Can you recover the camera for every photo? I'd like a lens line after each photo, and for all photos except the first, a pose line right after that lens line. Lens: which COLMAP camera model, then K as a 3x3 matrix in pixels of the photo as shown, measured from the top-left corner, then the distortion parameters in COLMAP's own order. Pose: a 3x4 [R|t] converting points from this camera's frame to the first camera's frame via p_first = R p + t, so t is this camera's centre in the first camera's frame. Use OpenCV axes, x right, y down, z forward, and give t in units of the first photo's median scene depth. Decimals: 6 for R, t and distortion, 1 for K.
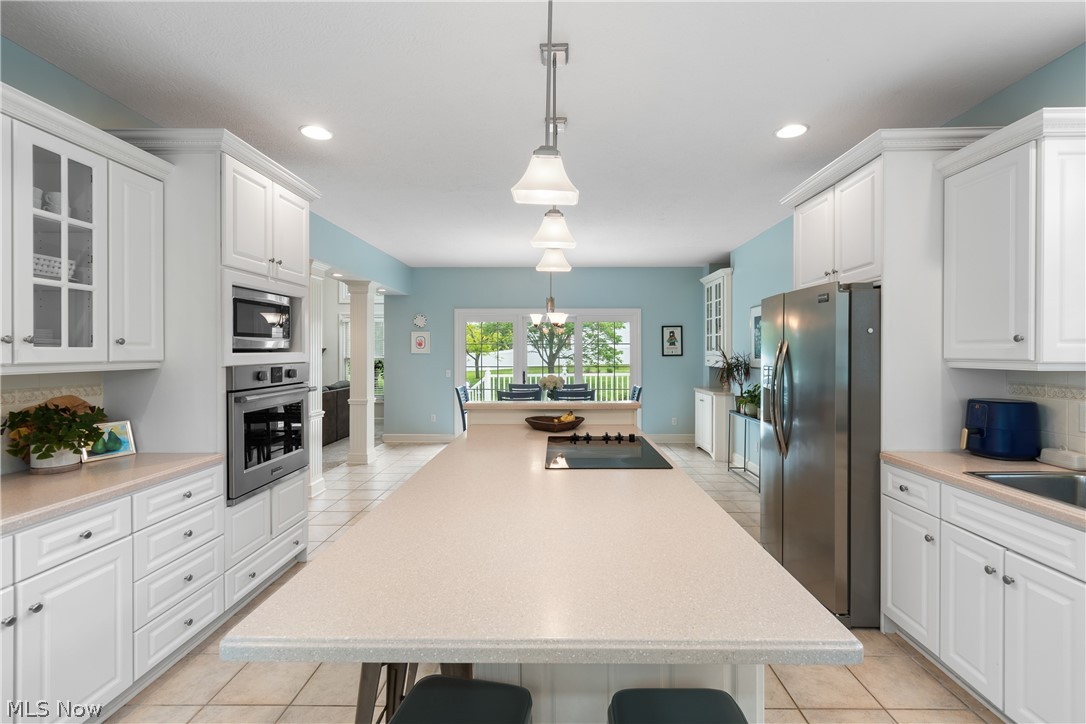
lens RADIAL K [[494.0, 0, 553.7], [0, 494.0, 354.8], [0, 0, 1]] dist [0.003759, 0.001092]
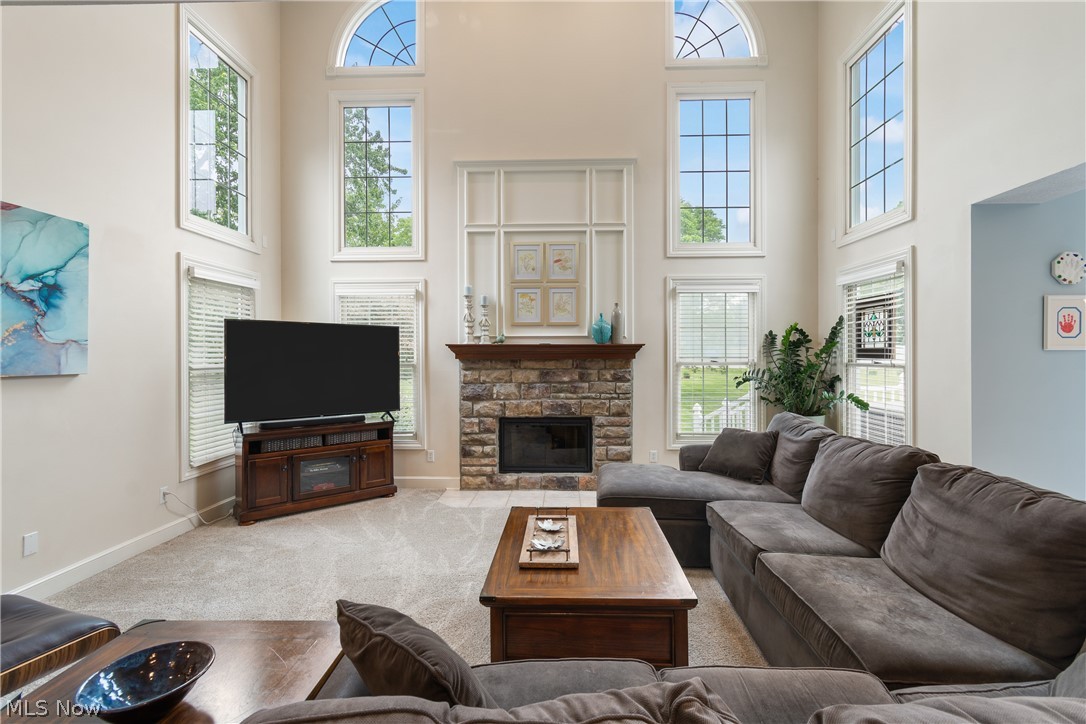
lens RADIAL K [[494.0, 0, 552.3], [0, 494.0, 356.6], [0, 0, 1]] dist [0.003759, 0.001092]
pose [[0.999695, -0.002743, -0.024523, -1.738997], [0.002648, 0.999989, -0.003898, 0.004801], [0.024534, 0.003832, 0.999692, 1.555926]]
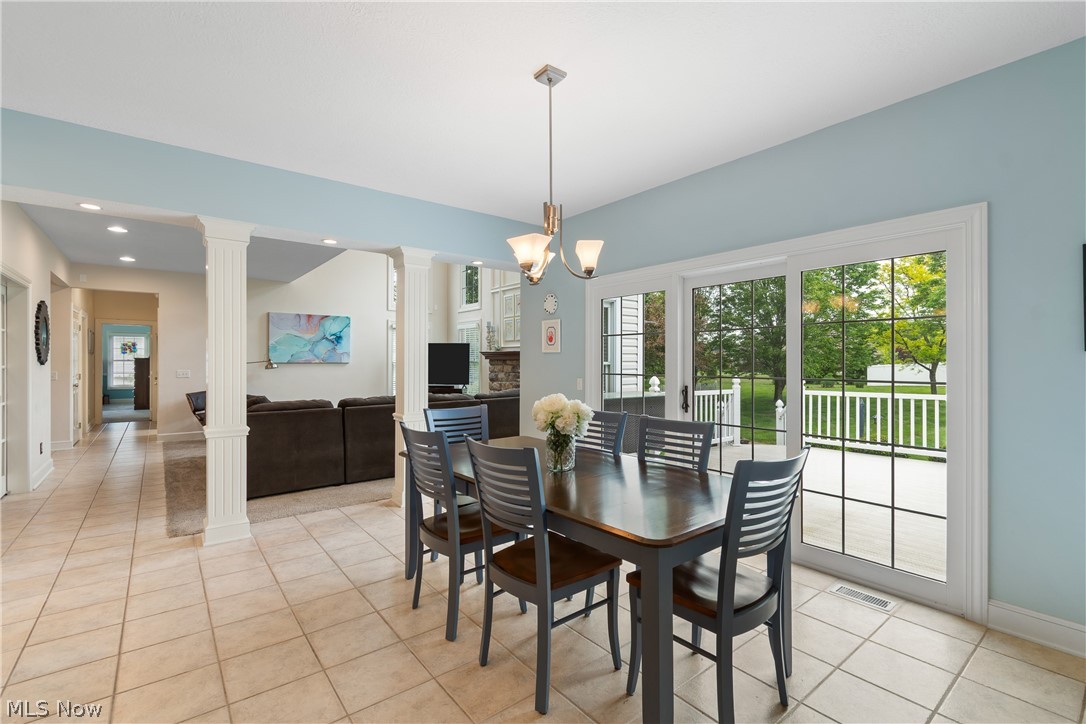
lens RADIAL K [[494.0, 0, 547.1], [0, 494.0, 362.8], [0, 0, 1]] dist [0.003759, 0.001092]
pose [[0.626193, 0.002679, -0.779664, 0.631810], [-0.006715, 0.999976, -0.001958, 0.031289], [0.779639, 0.006462, 0.626196, 1.515404]]
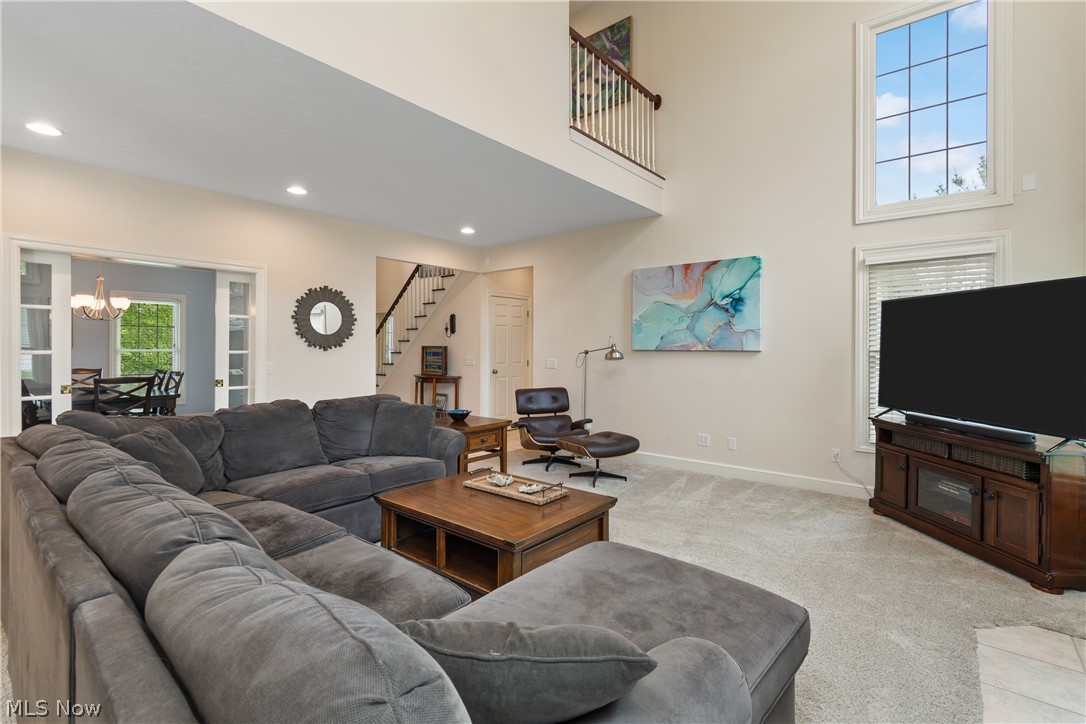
lens RADIAL K [[494.0, 0, 562.7], [0, 494.0, 347.7], [0, 0, 1]] dist [0.003759, 0.001092]
pose [[-0.618933, -0.000284, -0.785443, -1.080693], [-0.008057, 0.999950, 0.005988, 0.019518], [0.785402, 0.010034, -0.618905, 3.017318]]
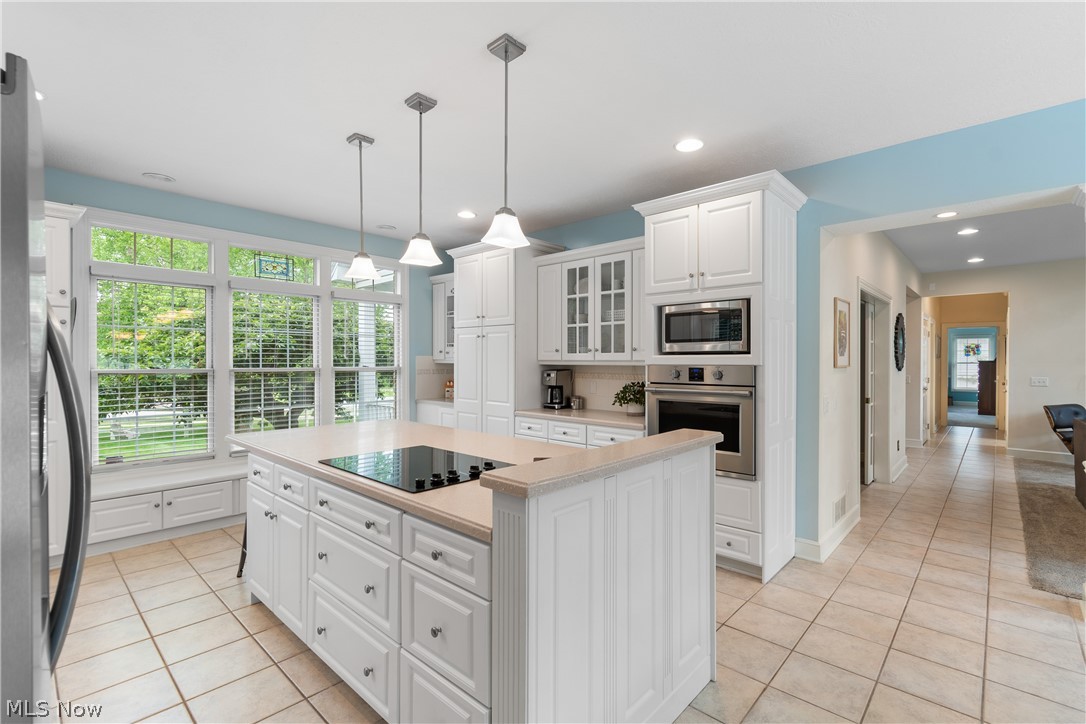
lens RADIAL K [[494.0, 0, 555.5], [0, 494.0, 361.8], [0, 0, 1]] dist [0.003759, 0.001092]
pose [[-0.659277, 0.001731, -0.751898, 0.500560], [-0.007031, 0.999939, 0.008467, 0.003771], [0.751867, 0.010868, -0.659225, 1.488074]]
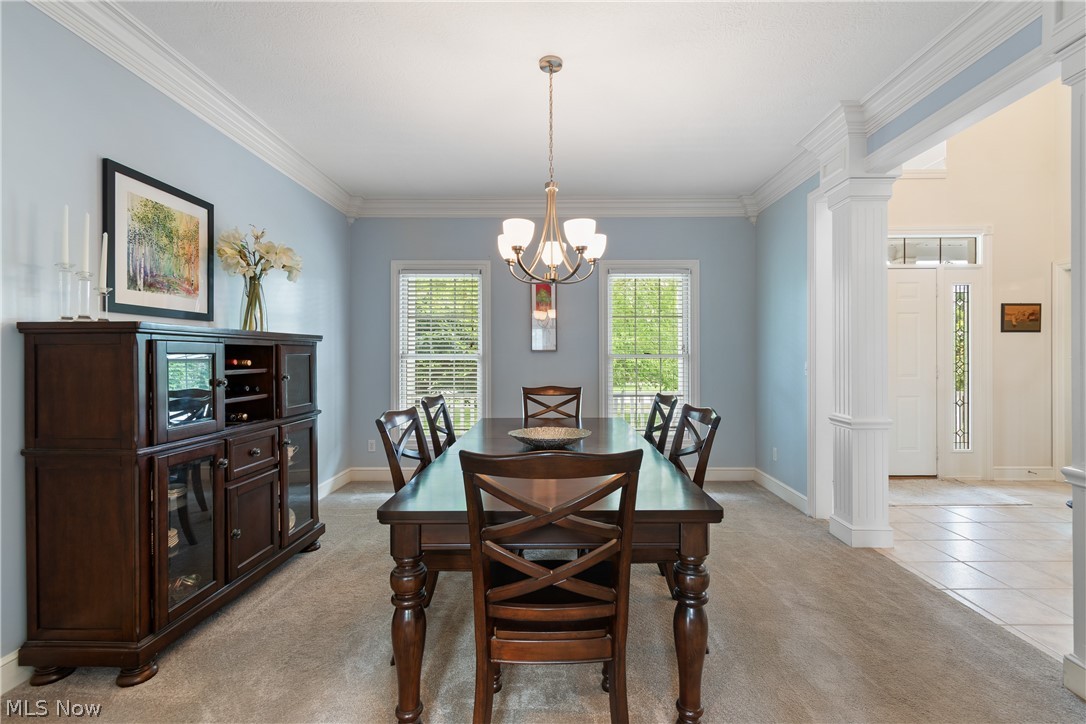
lens RADIAL K [[494.0, 0, 545.0], [0, 494.0, 356.6], [0, 0, 1]] dist [0.003759, 0.001092]
pose [[-0.999892, 0.001778, 0.014622, -1.488264], [0.001905, 0.999961, 0.008657, 0.059840], [-0.014606, 0.008683, -0.999856, 1.204537]]
